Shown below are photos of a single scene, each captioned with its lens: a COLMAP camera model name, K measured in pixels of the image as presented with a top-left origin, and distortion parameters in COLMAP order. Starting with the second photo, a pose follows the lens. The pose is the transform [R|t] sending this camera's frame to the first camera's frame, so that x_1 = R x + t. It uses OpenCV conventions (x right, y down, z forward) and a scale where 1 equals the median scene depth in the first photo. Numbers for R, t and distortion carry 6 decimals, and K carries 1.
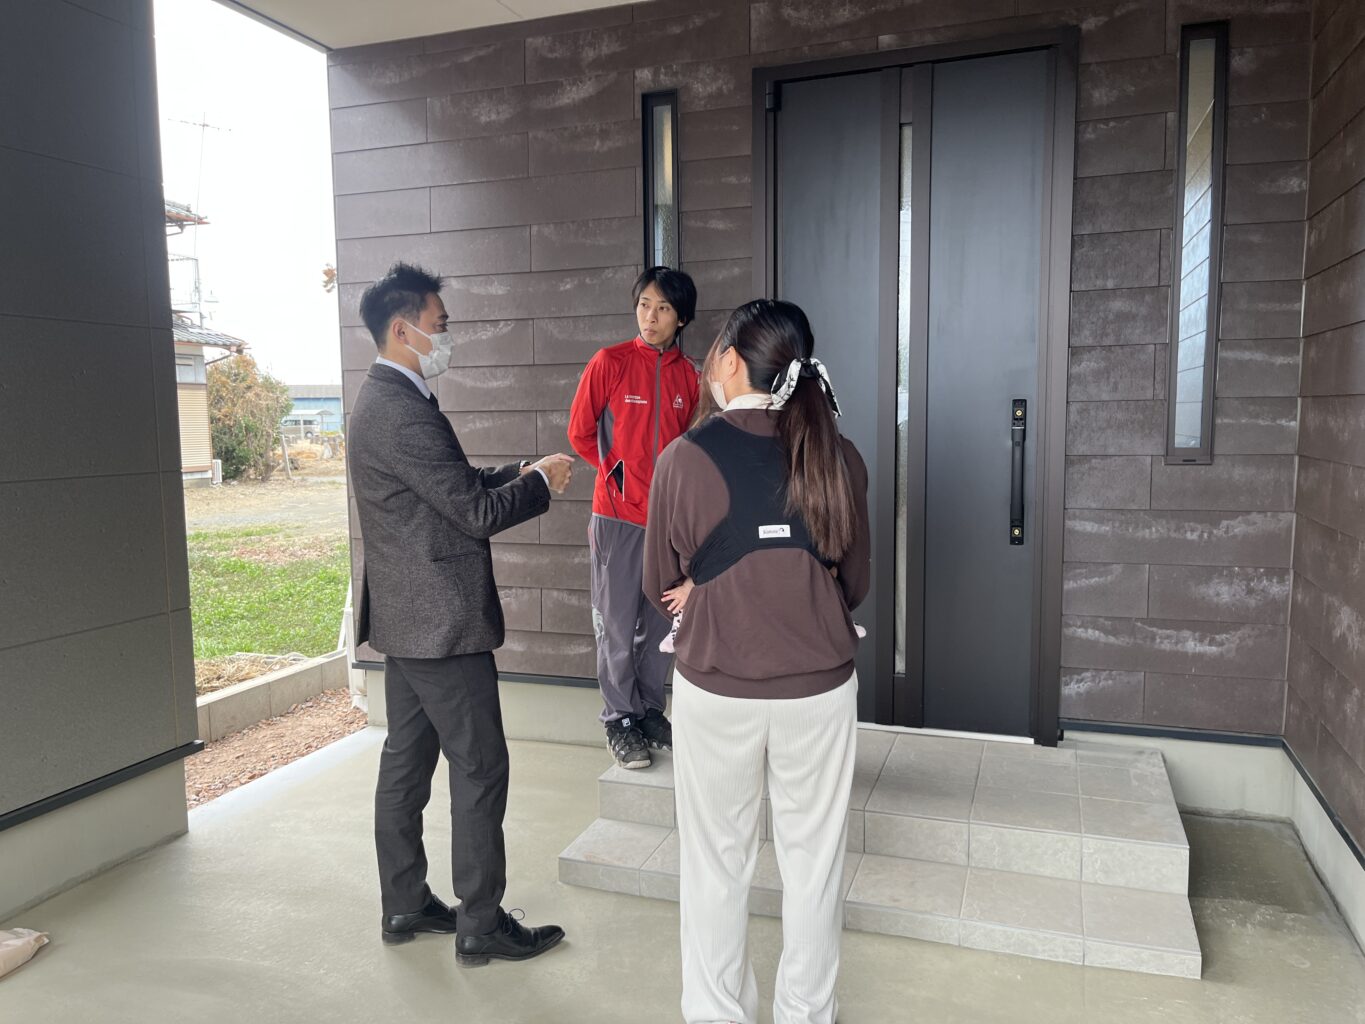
lens RADIAL K [[1045.5, 0, 681.3], [0, 1045.5, 512.5], [0, 0, 1]] dist [0.050818, -0.069681]
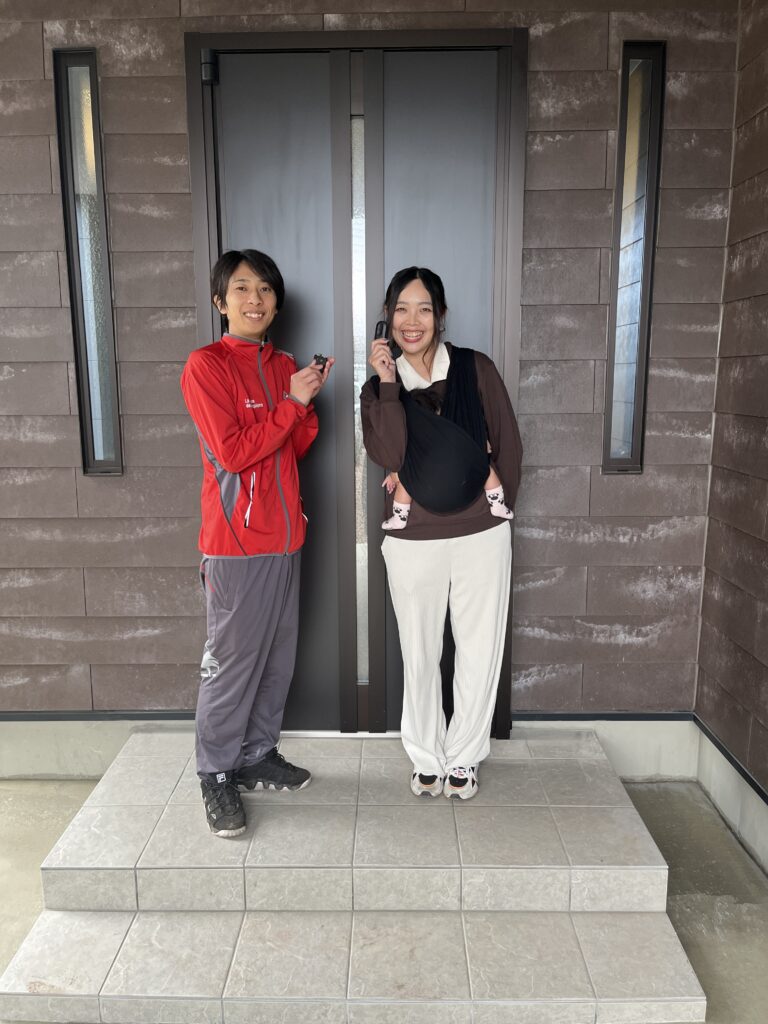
lens RADIAL K [[784.3, 0, 392.0], [0, 784.3, 520.3], [0, 0, 1]] dist [0.050818, -0.069681]
pose [[0.945200, -0.049098, 0.322779, -0.002882], [0.022555, 0.996086, 0.085468, -0.072406], [-0.325712, -0.073505, 0.942607, 0.313507]]
